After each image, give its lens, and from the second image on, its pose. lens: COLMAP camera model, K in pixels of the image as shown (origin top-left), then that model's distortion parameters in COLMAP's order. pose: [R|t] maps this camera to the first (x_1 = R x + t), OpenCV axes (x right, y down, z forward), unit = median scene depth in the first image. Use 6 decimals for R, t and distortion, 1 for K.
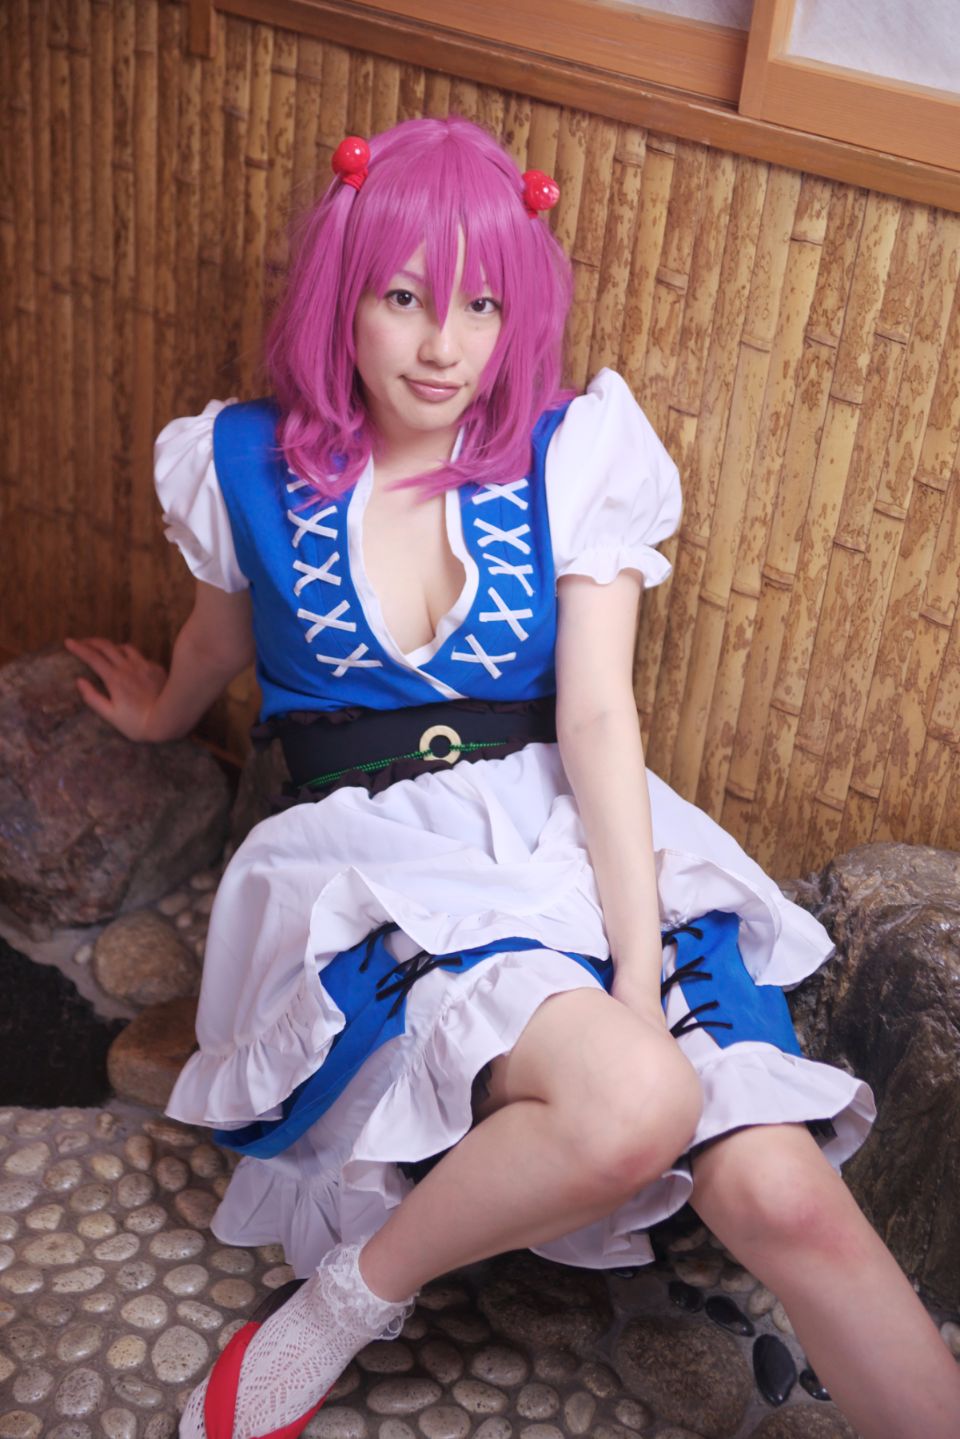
lens RADIAL K [[2157.0, 0, 480.0], [0, 2157.0, 719.5], [0, 0, 1]] dist [0.049696, 0.061469]
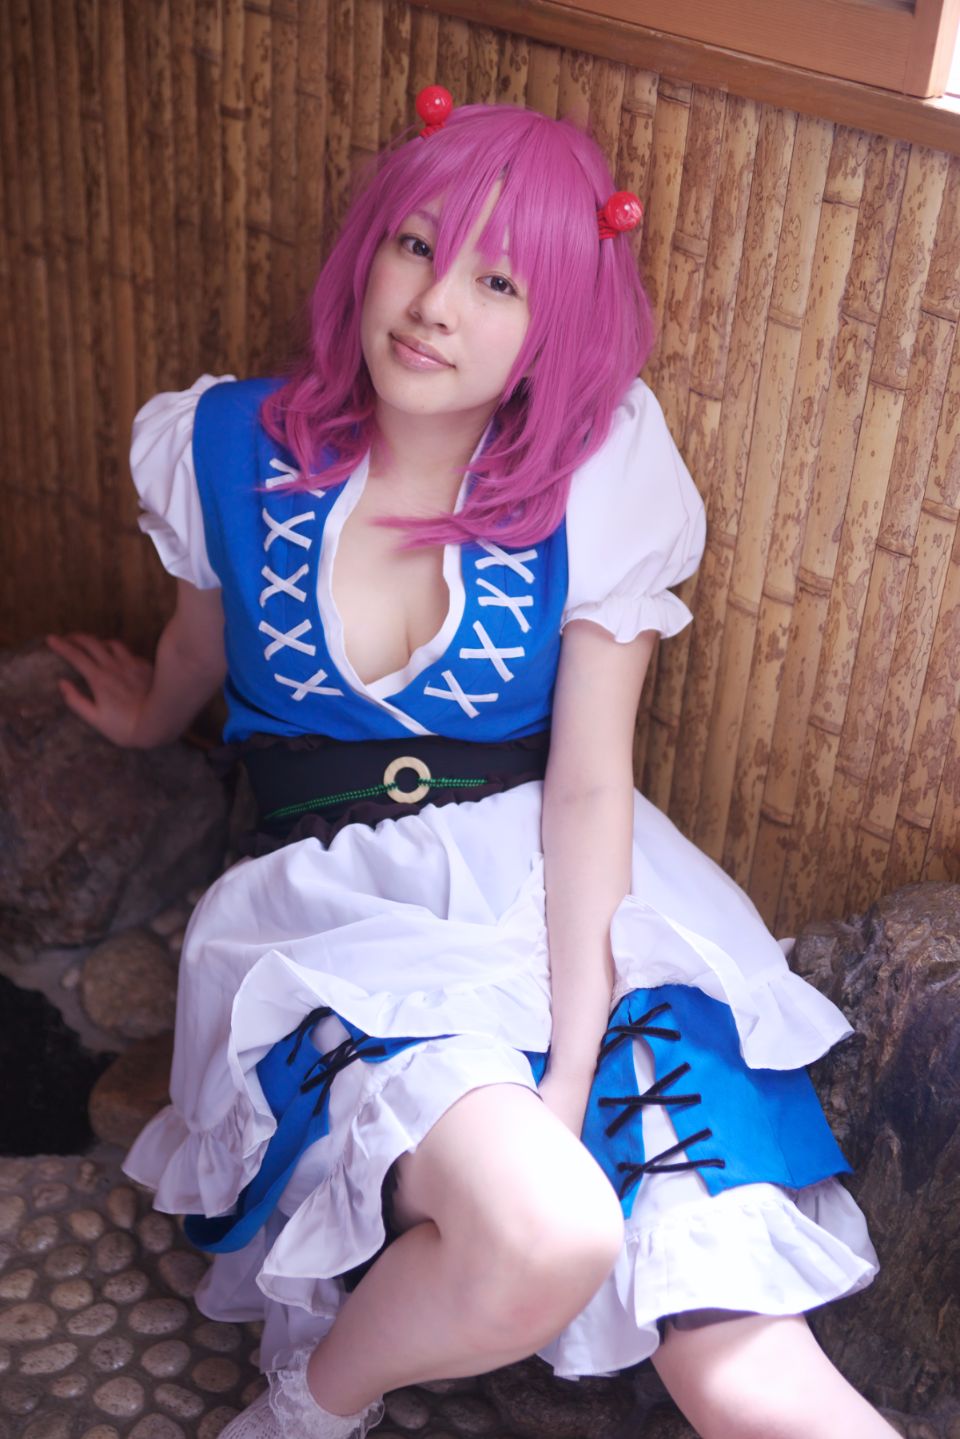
lens RADIAL K [[2157.0, 0, 480.0], [0, 2157.0, 719.5], [0, 0, 1]] dist [0.049696, 0.061469]
pose [[0.999005, -0.009106, -0.043659, 0.039023], [0.011180, 0.998809, 0.047499, -0.052412], [0.043174, -0.047939, 0.997917, 0.108770]]
